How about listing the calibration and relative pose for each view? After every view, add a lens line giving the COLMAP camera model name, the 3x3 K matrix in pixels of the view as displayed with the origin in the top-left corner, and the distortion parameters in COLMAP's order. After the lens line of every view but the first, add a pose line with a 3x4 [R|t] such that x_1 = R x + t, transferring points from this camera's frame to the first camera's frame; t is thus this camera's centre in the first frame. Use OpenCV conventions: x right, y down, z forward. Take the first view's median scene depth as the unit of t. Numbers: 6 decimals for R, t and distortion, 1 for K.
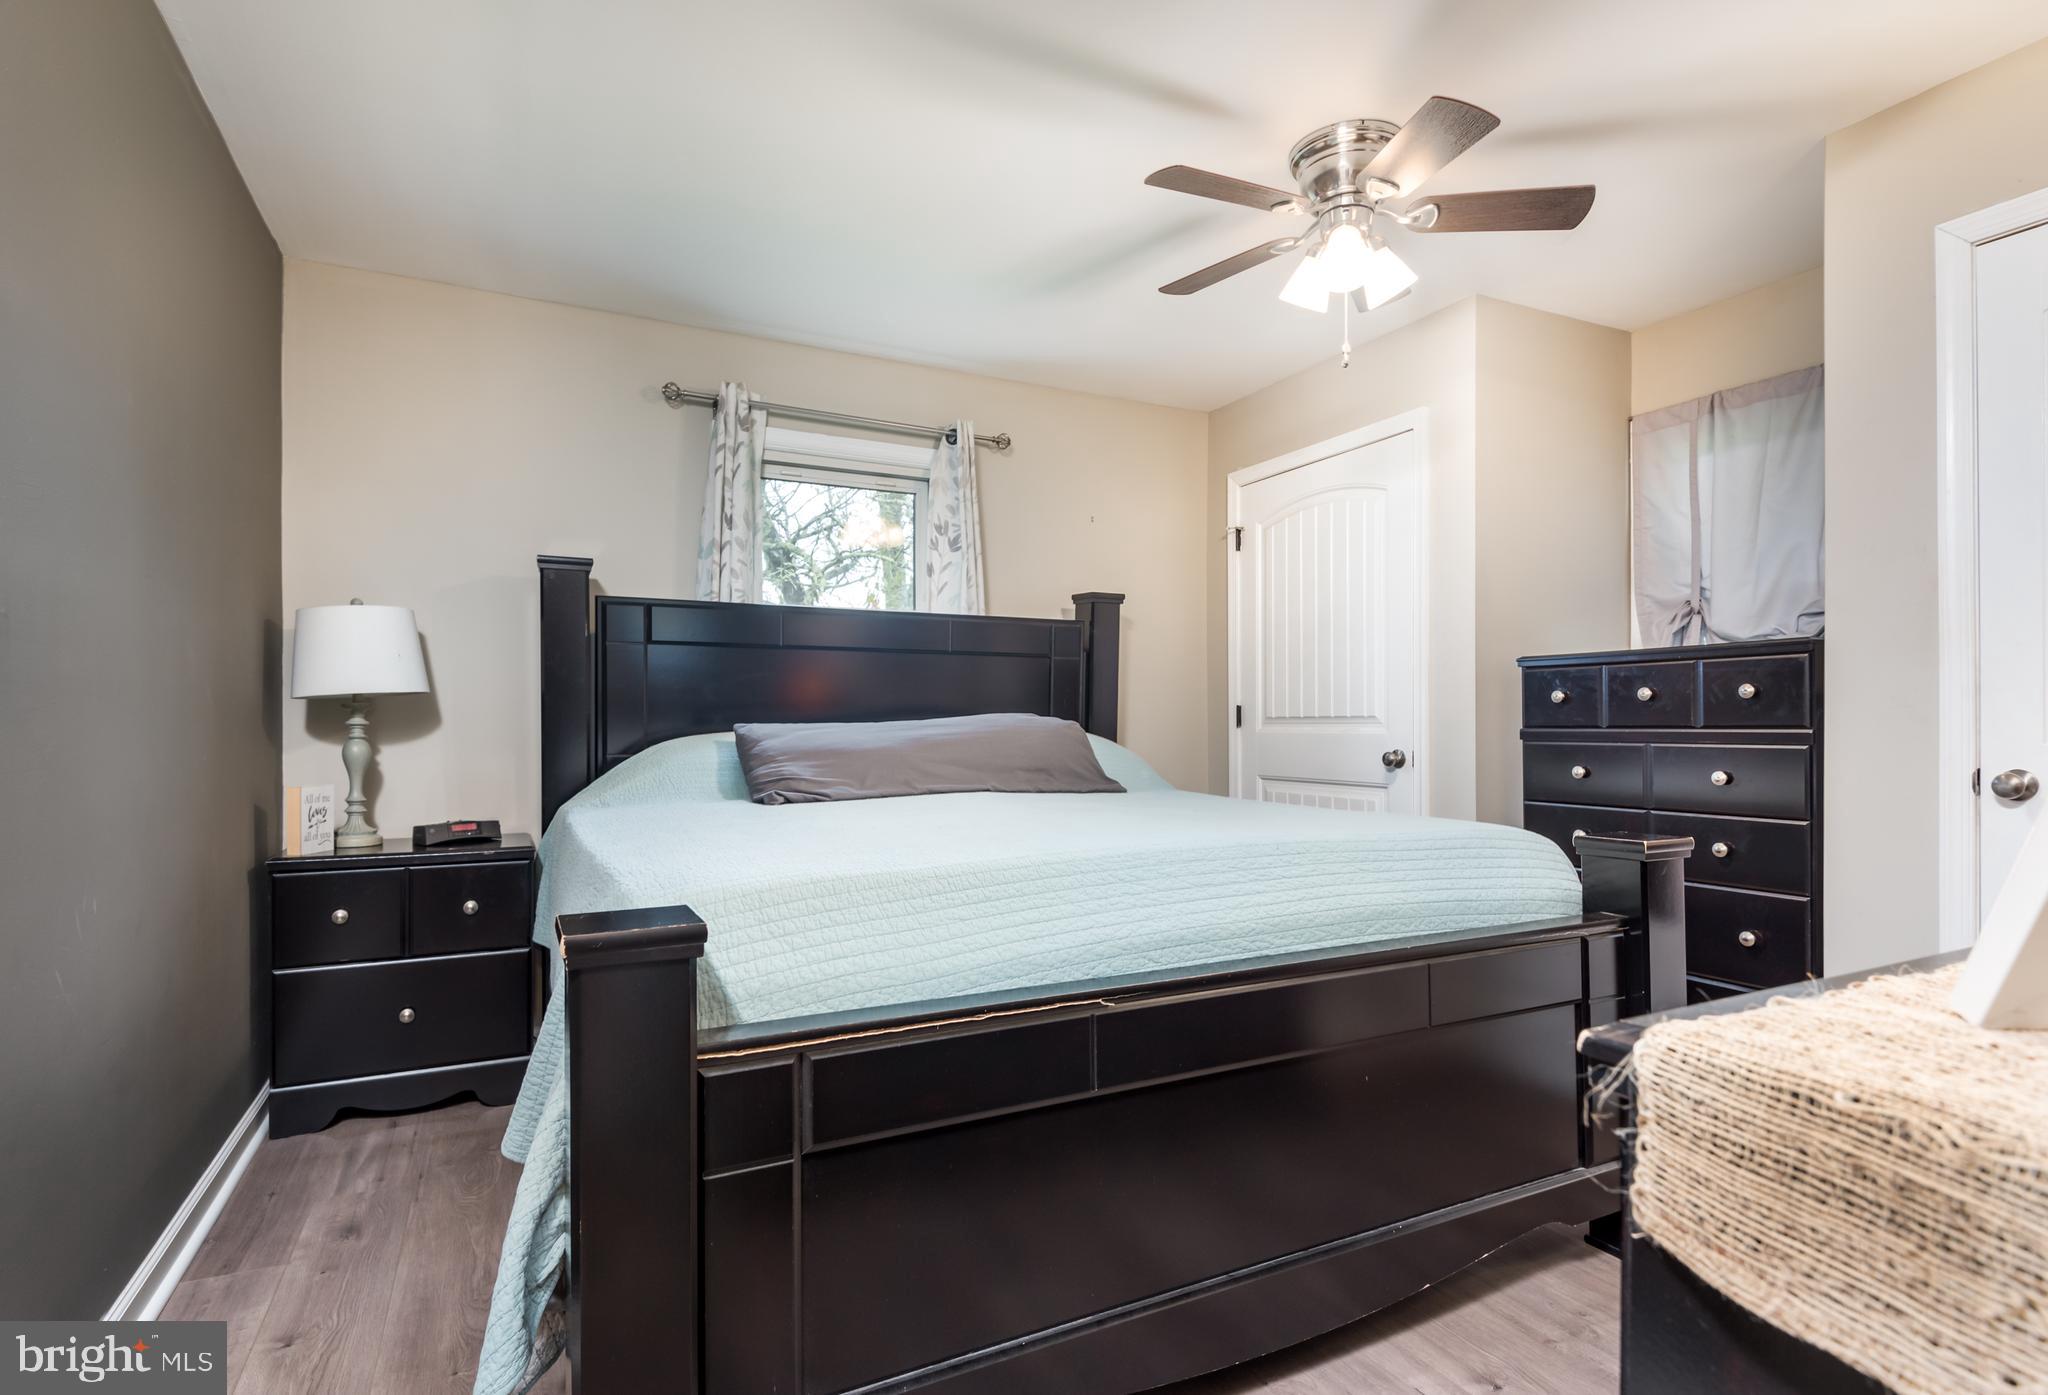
lens RADIAL K [[1020.0, 0, 1024.0], [0, 1020.0, 697.5], [0, 0, 1]] dist [0.002015, -0.000209]
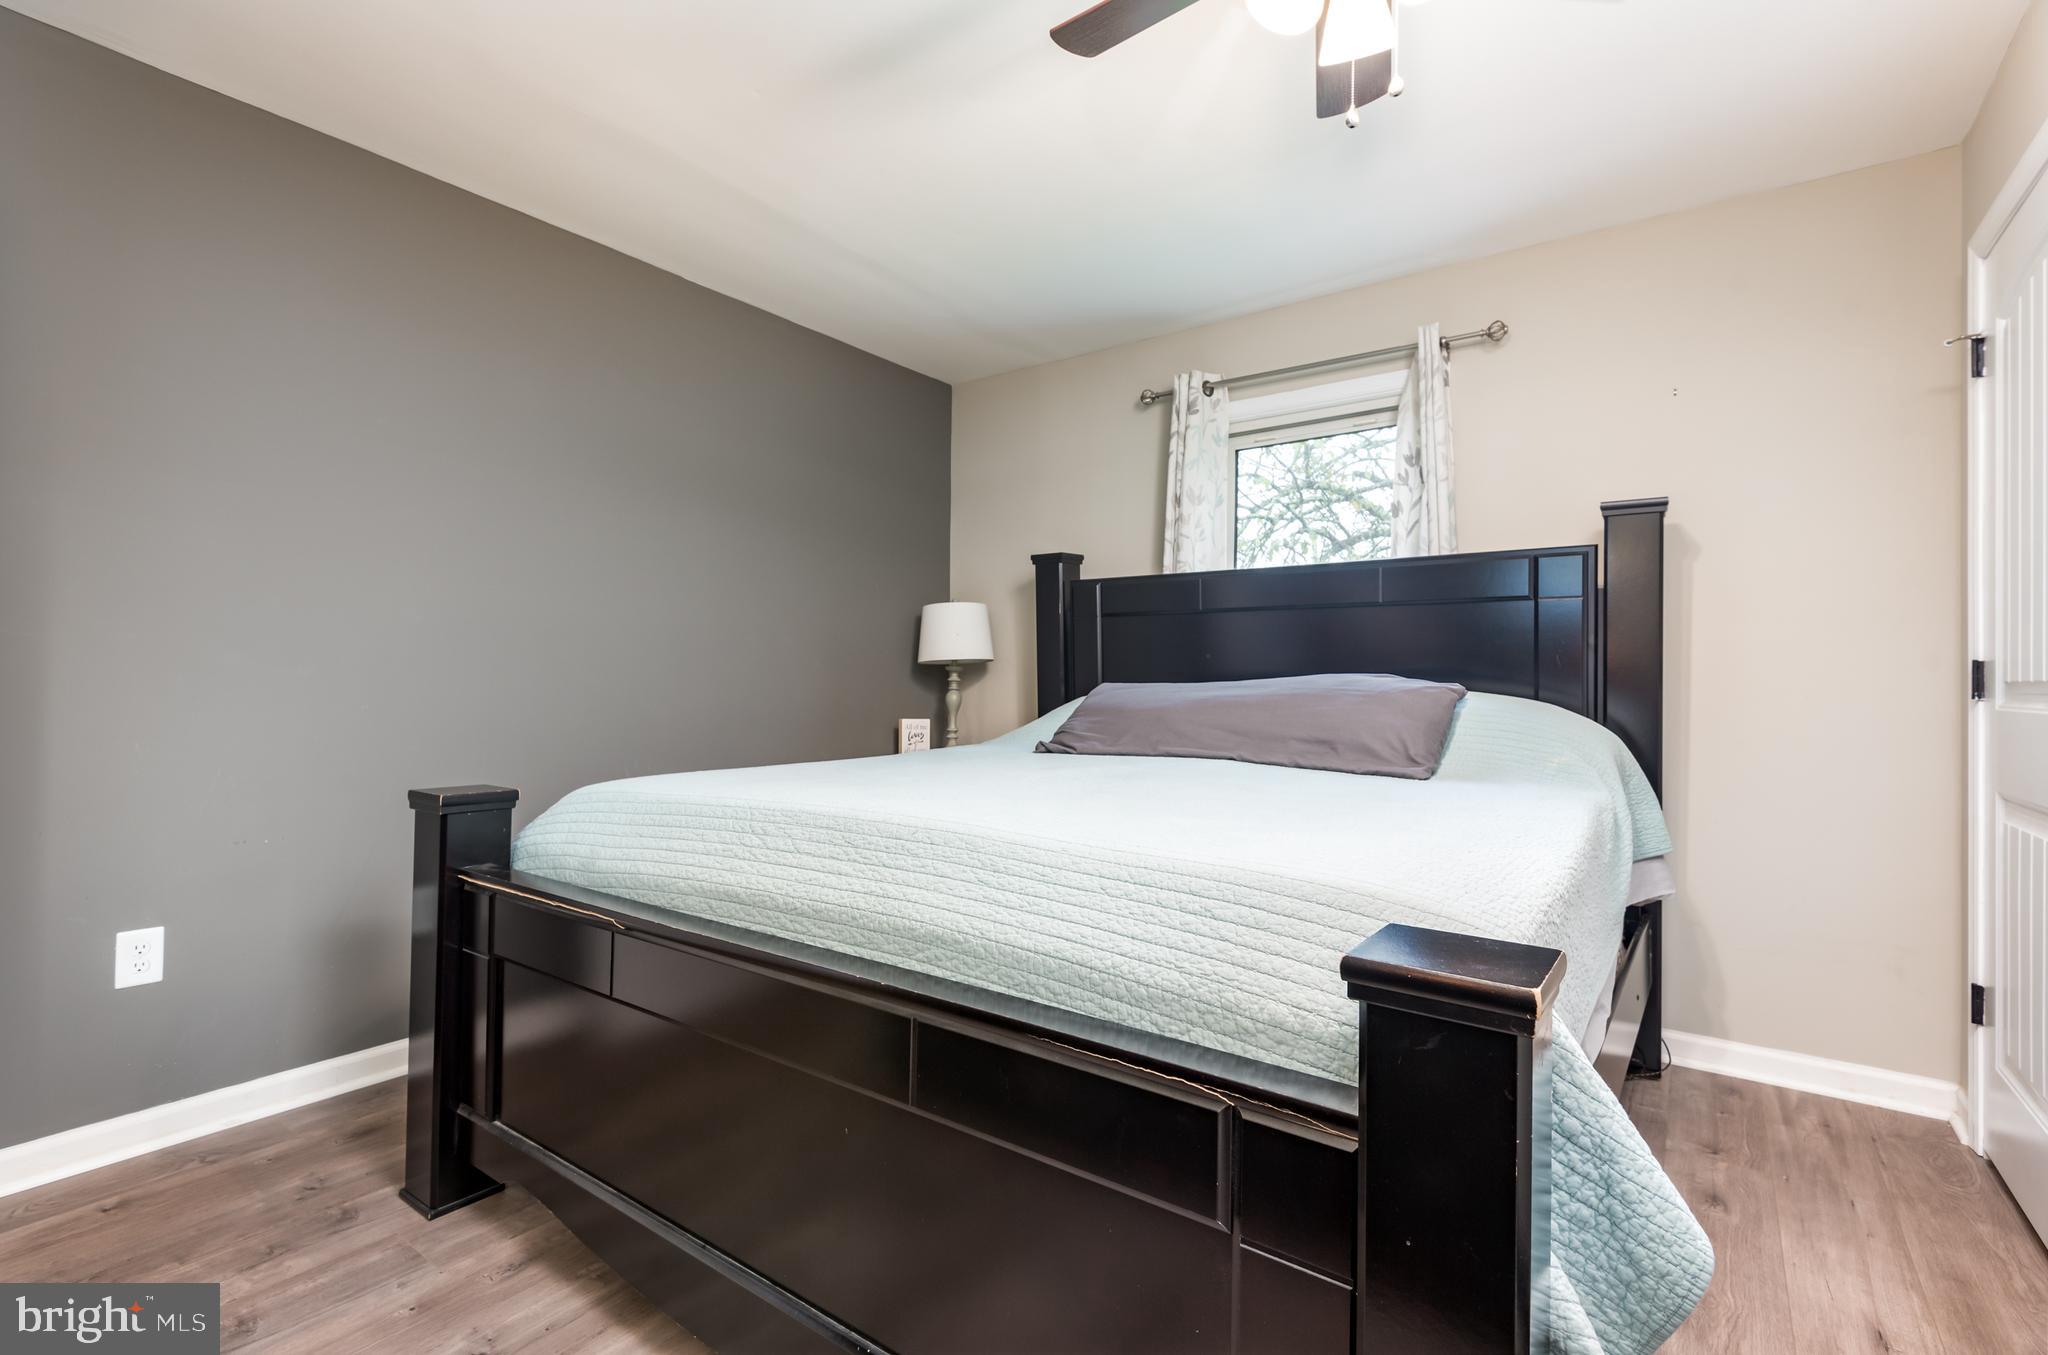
lens RADIAL K [[927.9, 0, 1024.0], [0, 927.9, 677.5], [0, 0, 1]] dist [-0.000718, -0.000219]
pose [[0.453675, 0.008871, -0.891123, 0.540984], [0.024924, 0.999433, 0.022638, -0.006216], [0.890818, -0.032481, 0.453197, 0.382928]]
